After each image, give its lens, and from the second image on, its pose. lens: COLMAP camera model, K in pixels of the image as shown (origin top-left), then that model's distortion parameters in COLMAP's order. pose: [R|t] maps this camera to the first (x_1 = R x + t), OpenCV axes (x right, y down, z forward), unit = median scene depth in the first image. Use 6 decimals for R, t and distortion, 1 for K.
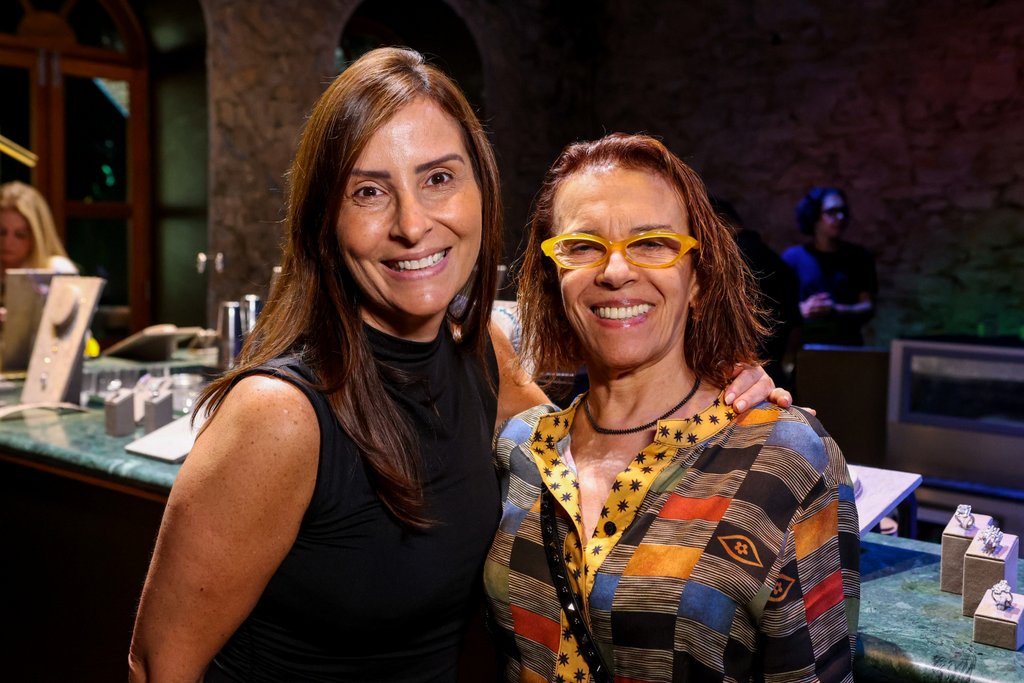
lens RADIAL K [[1170.4, 0, 520.2], [0, 1170.4, 337.4], [0, 0, 1]] dist [0.025552, 0.000000]
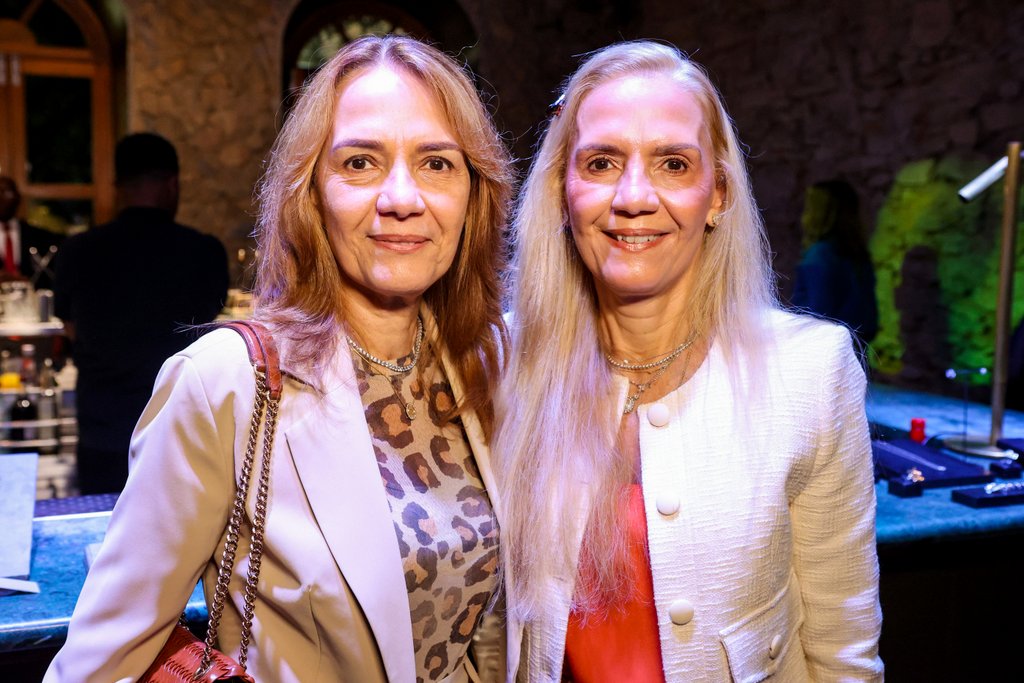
lens RADIAL K [[1170.4, 0, 528.7], [0, 1170.4, 324.5], [0, 0, 1]] dist [0.025552, 0.000000]
pose [[0.893428, 0.044840, -0.446962, 0.513189], [-0.040467, 0.998994, 0.019331, -0.019520], [0.447379, 0.000817, 0.894344, 0.174598]]
